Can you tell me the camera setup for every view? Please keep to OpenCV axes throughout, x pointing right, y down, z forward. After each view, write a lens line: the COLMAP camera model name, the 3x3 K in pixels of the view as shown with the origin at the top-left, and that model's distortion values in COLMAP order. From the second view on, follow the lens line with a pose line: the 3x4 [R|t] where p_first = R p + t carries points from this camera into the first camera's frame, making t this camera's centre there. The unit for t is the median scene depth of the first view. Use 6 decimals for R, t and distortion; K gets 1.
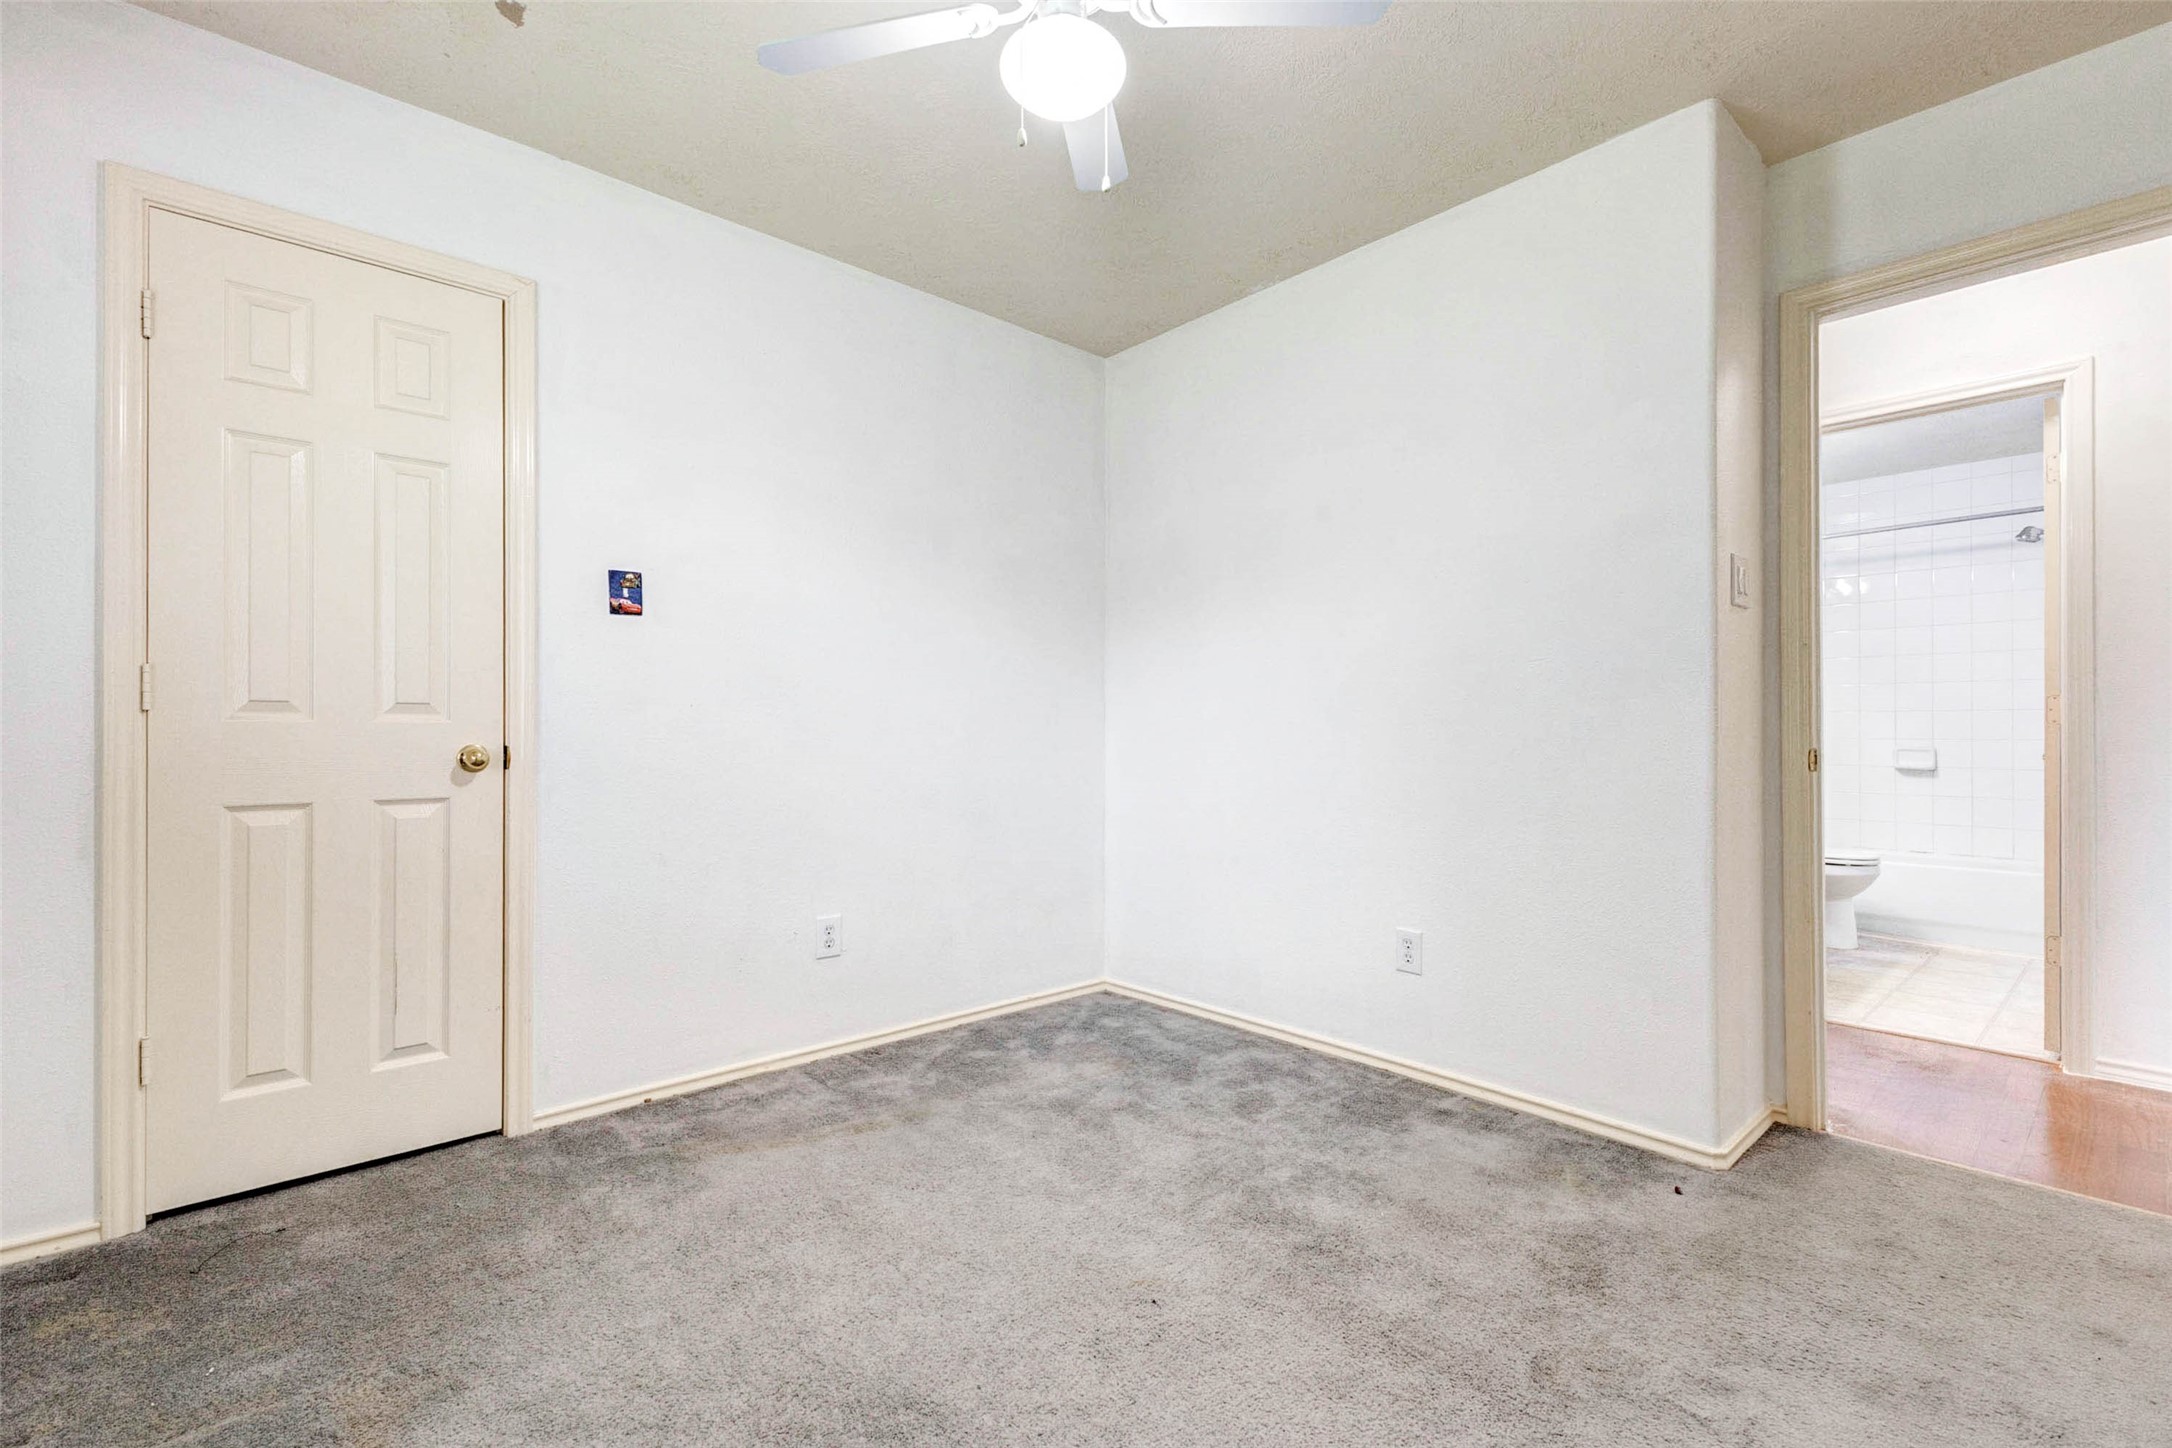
lens RADIAL K [[957.4, 0, 1077.4], [0, 957.4, 726.2], [0, 0, 1]] dist [0.003380, -0.000047]
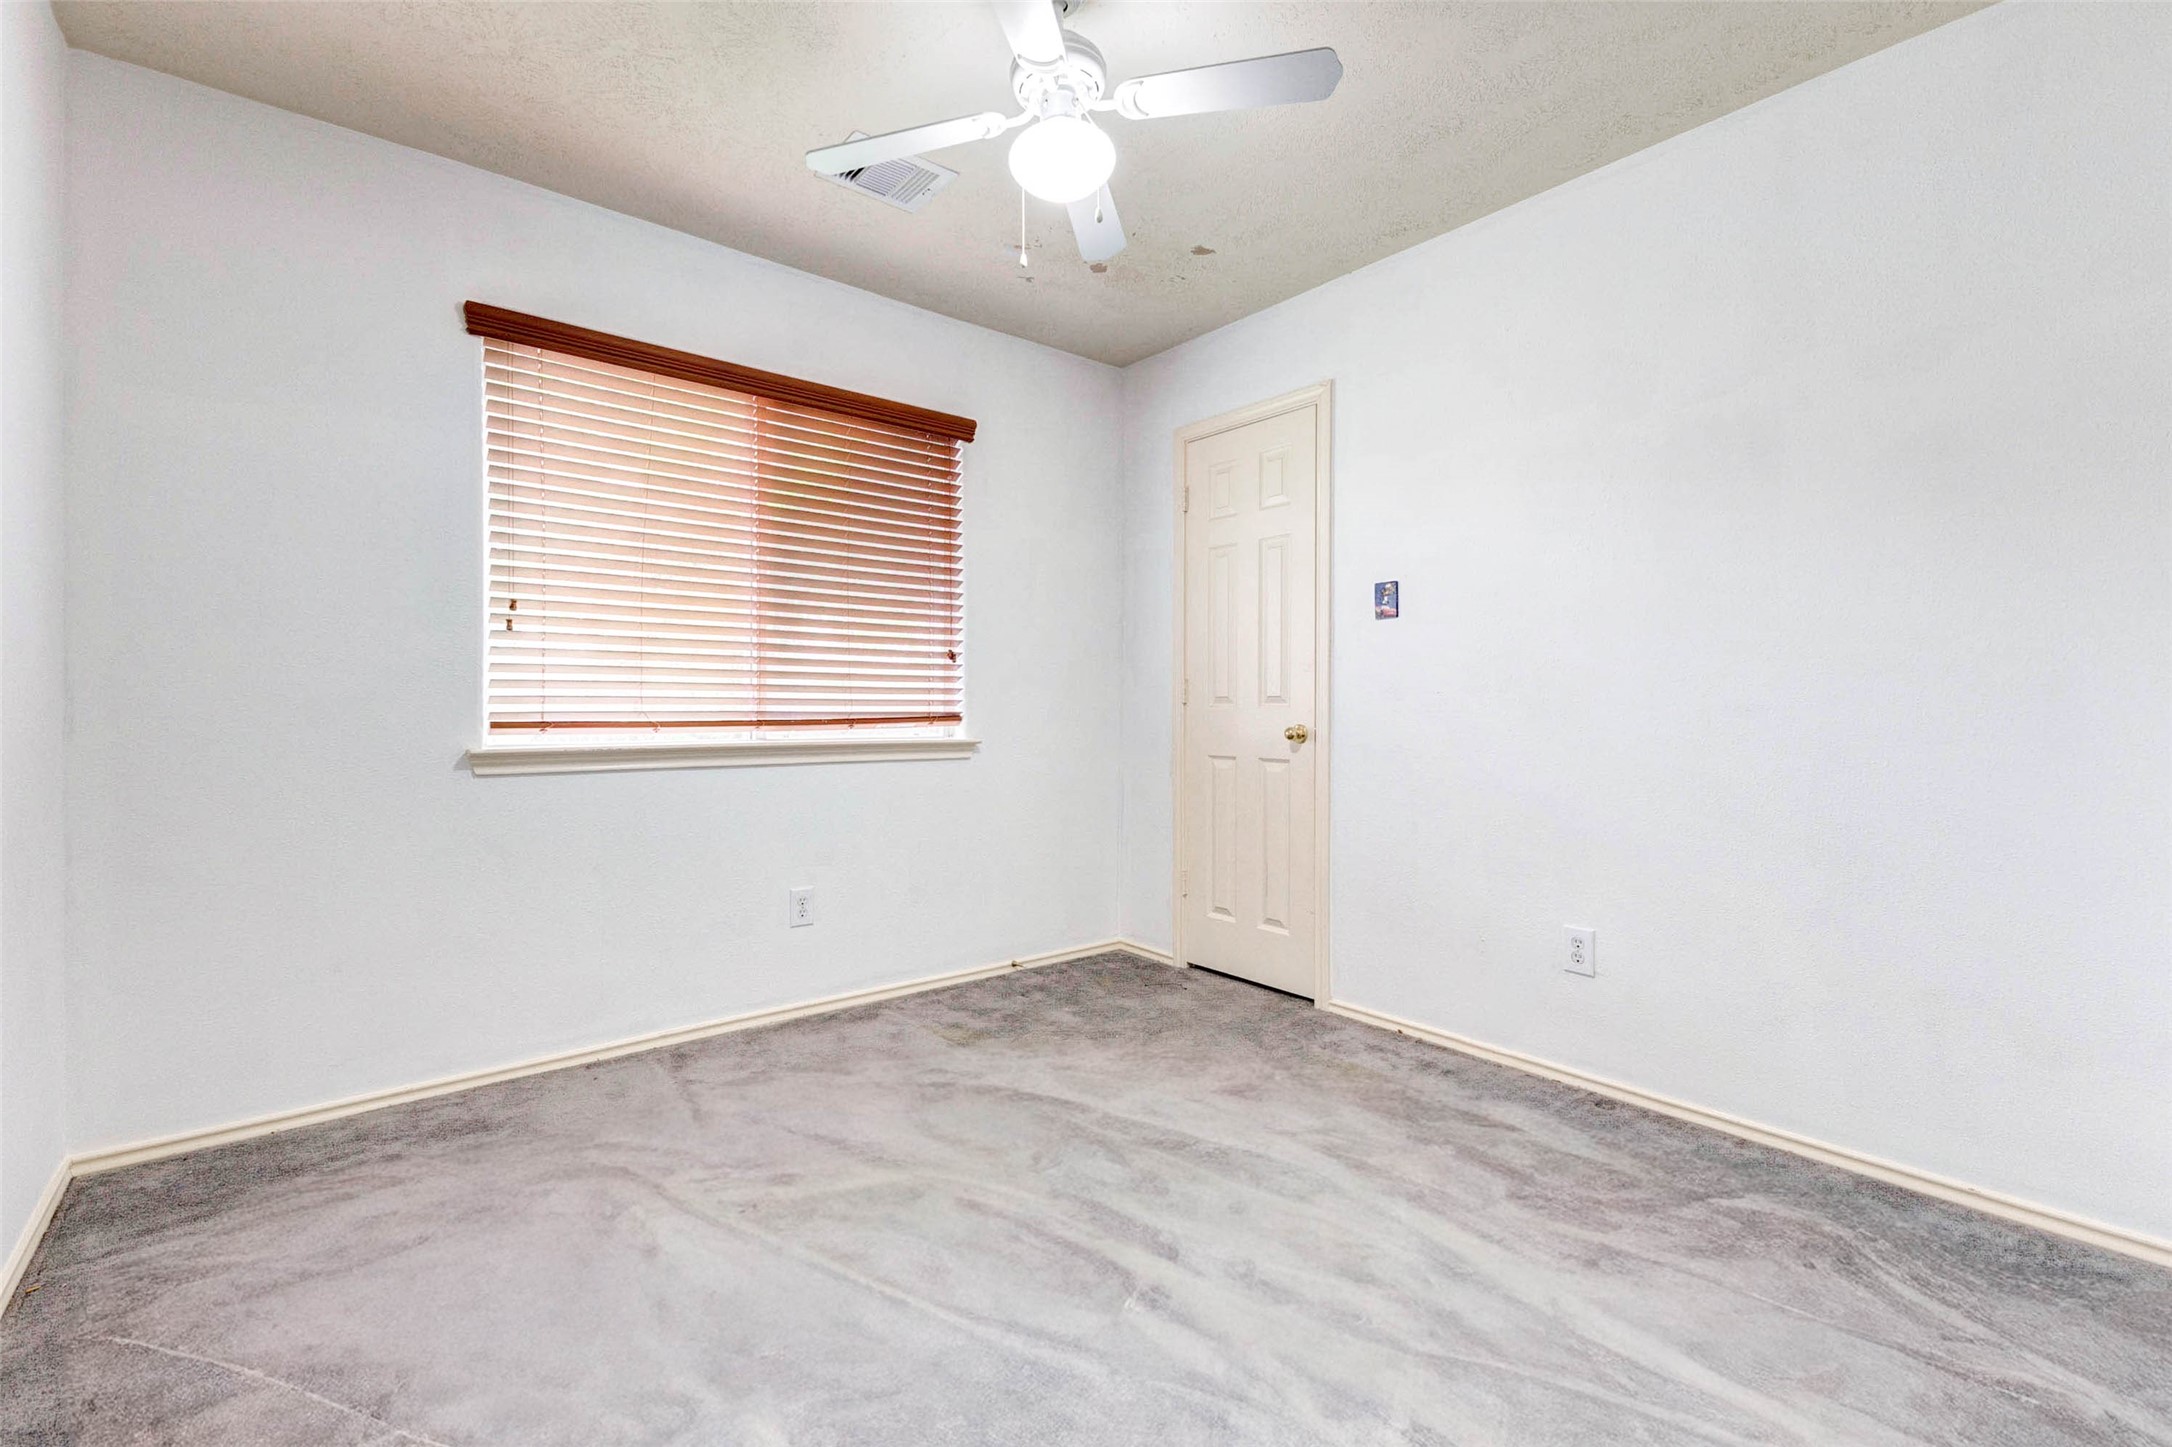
lens RADIAL K [[957.4, 0, 1077.4], [0, 957.4, 725.7], [0, 0, 1]] dist [0.003380, -0.000047]
pose [[-0.064394, 0.009765, -0.997877, 0.762967], [-0.006282, 0.999928, 0.010191, 0.008482], [0.997905, 0.006925, -0.064328, 0.700708]]
